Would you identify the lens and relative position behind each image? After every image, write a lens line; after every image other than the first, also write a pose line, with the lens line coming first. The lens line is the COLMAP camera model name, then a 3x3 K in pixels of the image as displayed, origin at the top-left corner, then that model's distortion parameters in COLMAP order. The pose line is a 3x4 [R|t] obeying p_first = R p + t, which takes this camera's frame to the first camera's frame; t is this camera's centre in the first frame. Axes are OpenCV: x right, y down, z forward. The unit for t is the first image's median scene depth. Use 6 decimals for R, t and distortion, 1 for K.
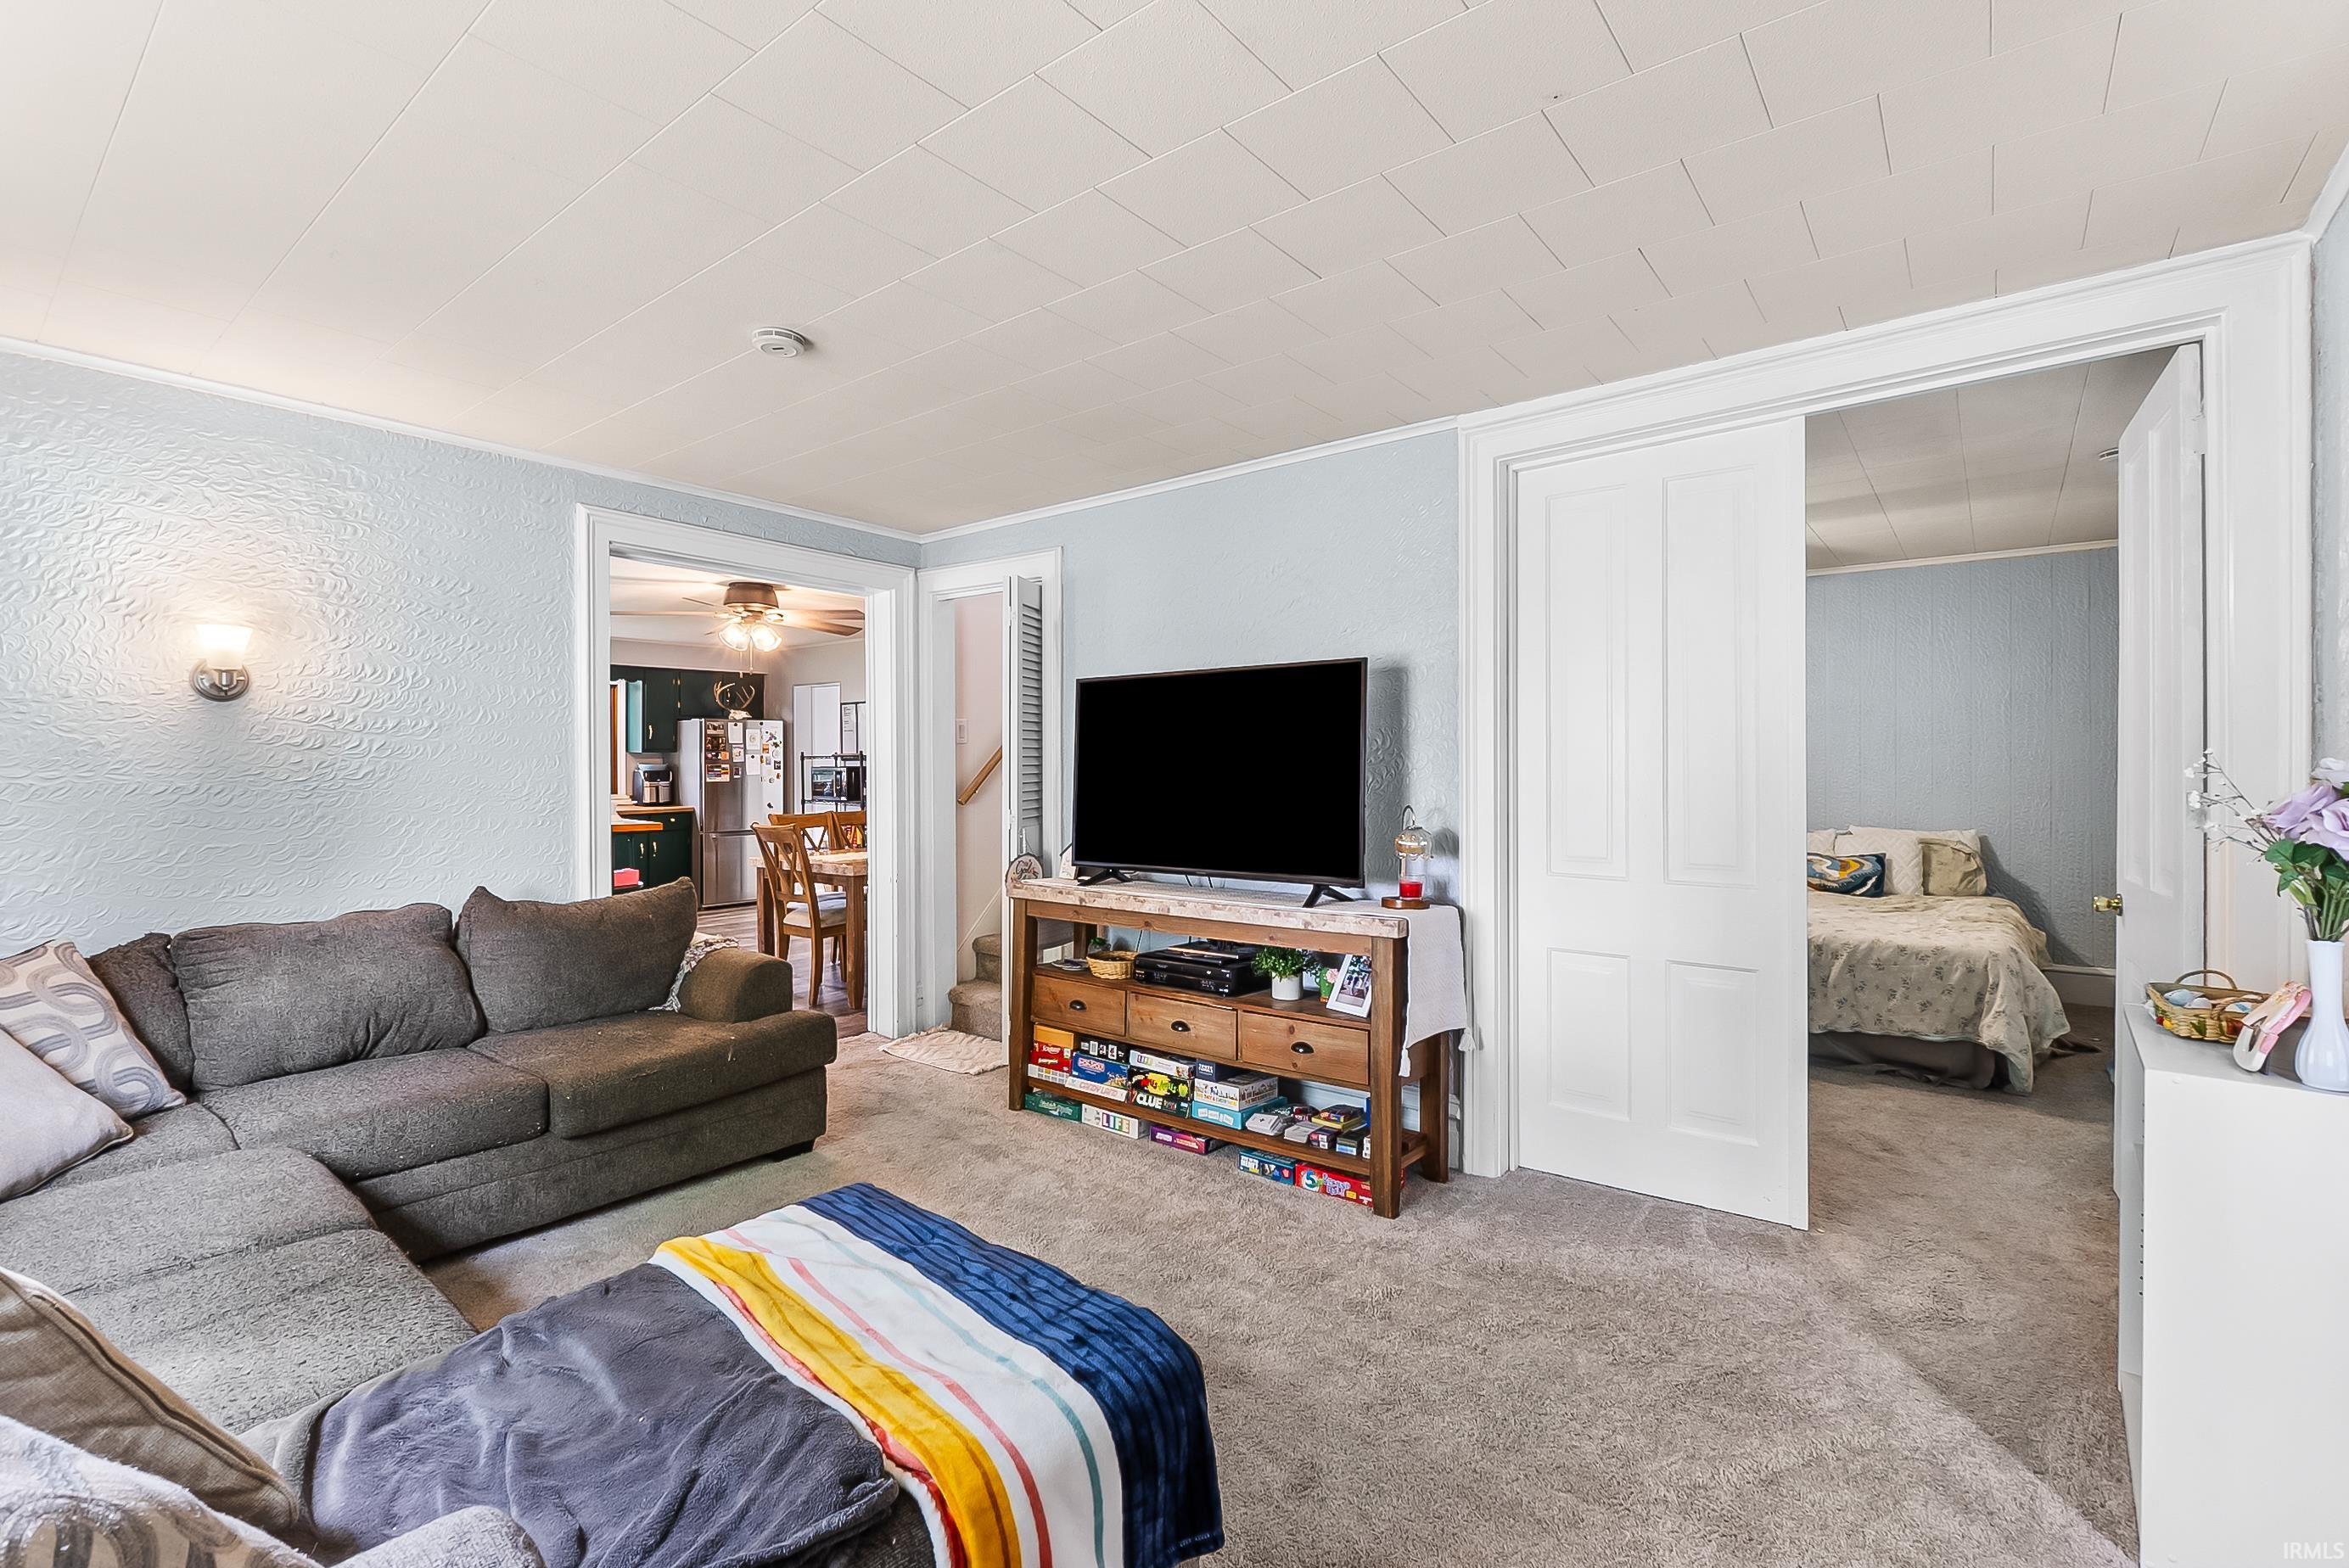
lens RADIAL K [[1023.3, 0, 1180.0], [0, 1023.3, 771.6], [0, 0, 1]] dist [0.000722, 0.000107]
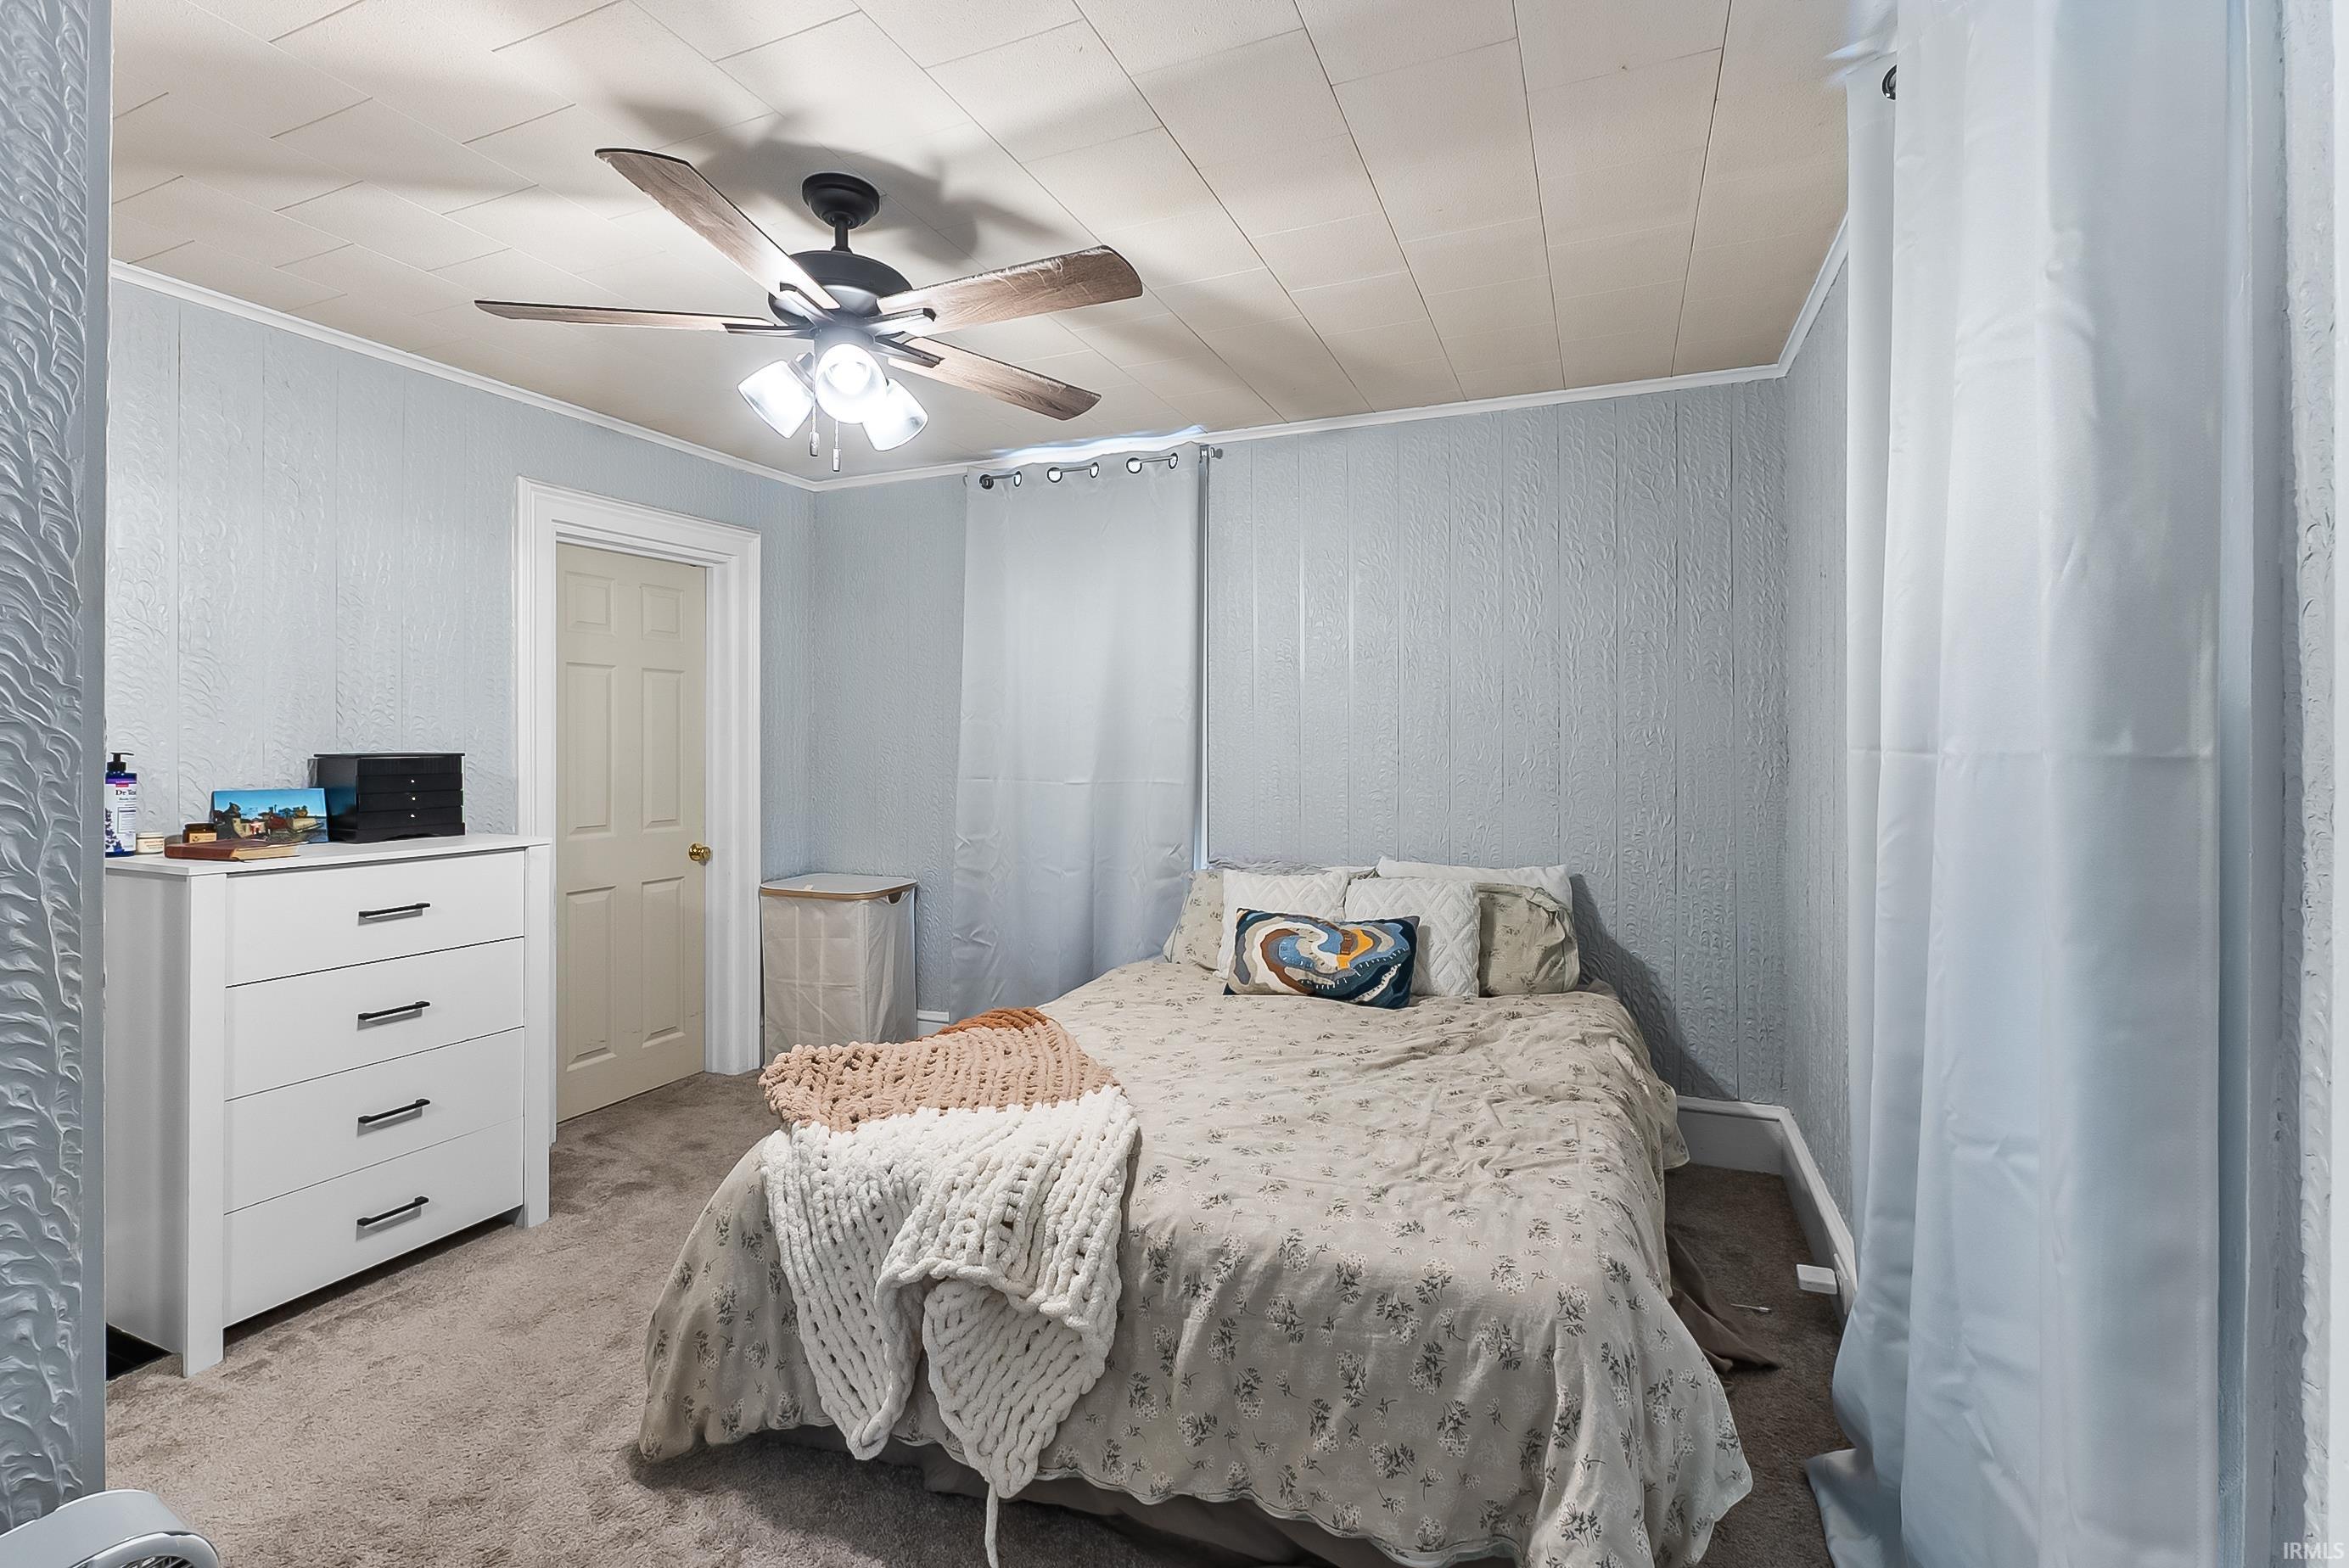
lens RADIAL K [[1040.6, 0, 1172.4], [0, 1040.6, 770.2], [0, 0, 1]] dist [-0.004631, -0.000662]
pose [[0.962329, -0.001810, 0.271883, 0.426231], [-0.000467, 0.999965, 0.008311, -0.000671], [-0.271888, -0.008125, 0.962294, 0.523778]]
